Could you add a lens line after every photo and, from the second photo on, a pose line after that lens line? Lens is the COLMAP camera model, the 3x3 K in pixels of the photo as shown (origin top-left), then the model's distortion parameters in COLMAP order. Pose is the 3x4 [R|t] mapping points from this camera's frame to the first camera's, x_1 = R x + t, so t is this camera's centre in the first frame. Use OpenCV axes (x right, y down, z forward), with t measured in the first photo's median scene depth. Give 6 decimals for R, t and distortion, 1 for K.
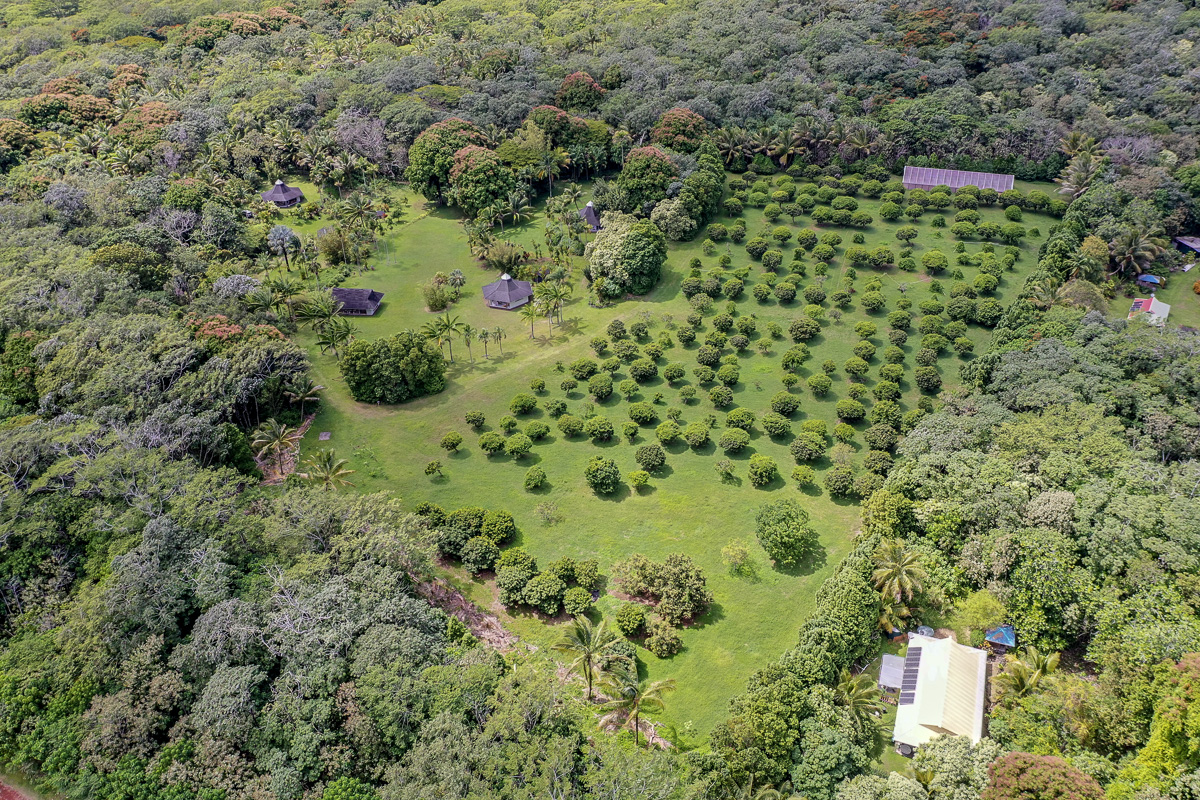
lens RADIAL K [[966.3, 0, 601.0], [0, 966.3, 401.8], [0, 0, 1]] dist [0.039005, -0.022868]
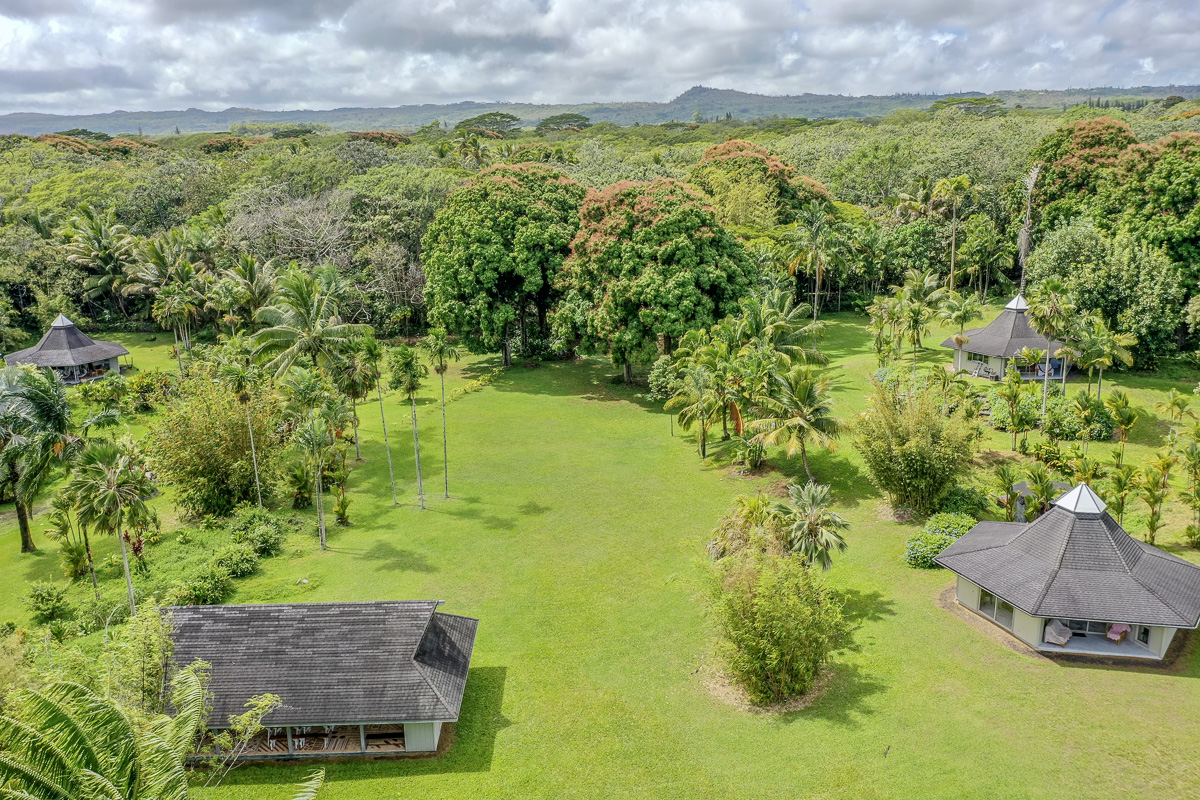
lens RADIAL K [[966.3, 0, 594.6], [0, 966.3, 408.6], [0, 0, 1]] dist [0.039005, -0.022868]
pose [[0.991654, -0.031406, 0.125047, -0.196543], [0.066513, 0.955470, -0.287494, -0.083154], [-0.110449, 0.293411, 0.949585, 0.700808]]
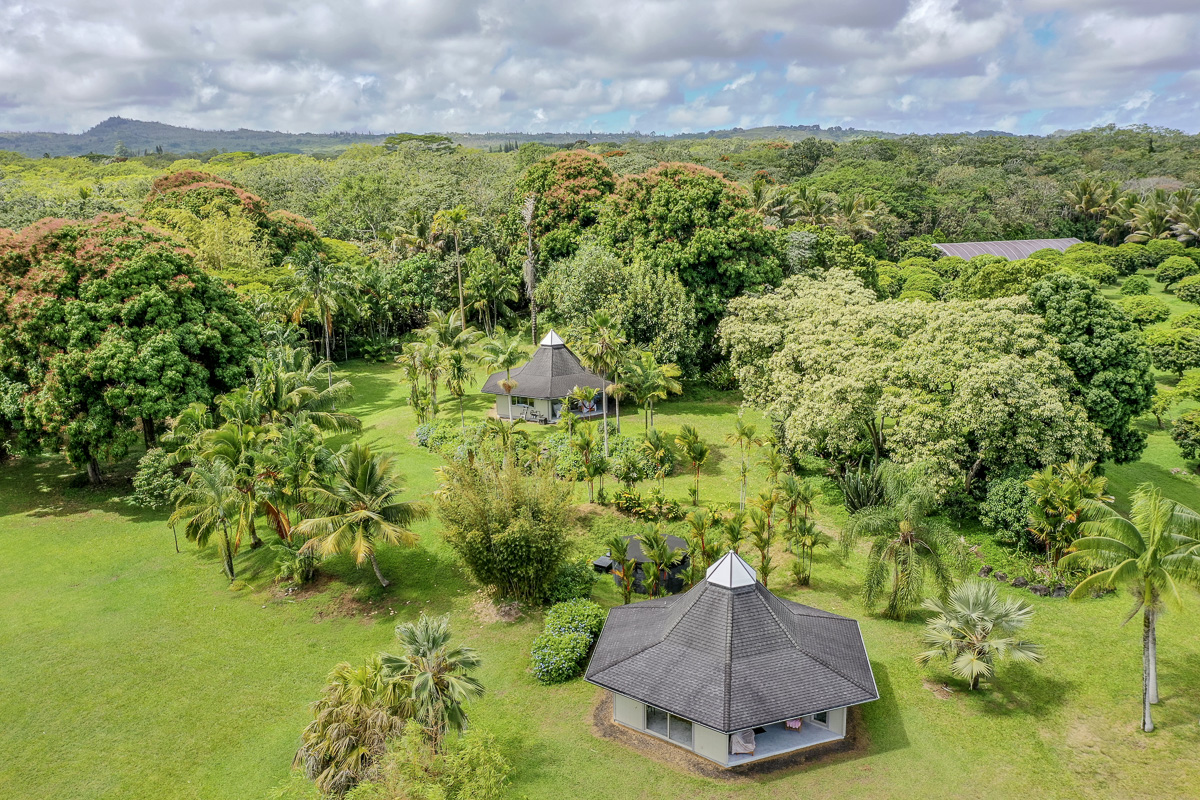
lens RADIAL K [[966.3, 0, 591.9], [0, 966.3, 393.8], [0, 0, 1]] dist [0.039005, -0.022868]
pose [[0.780771, -0.135460, 0.609957, -0.193254], [0.334649, 0.915050, -0.225151, -0.111471], [-0.527642, 0.379913, 0.759776, 0.750458]]
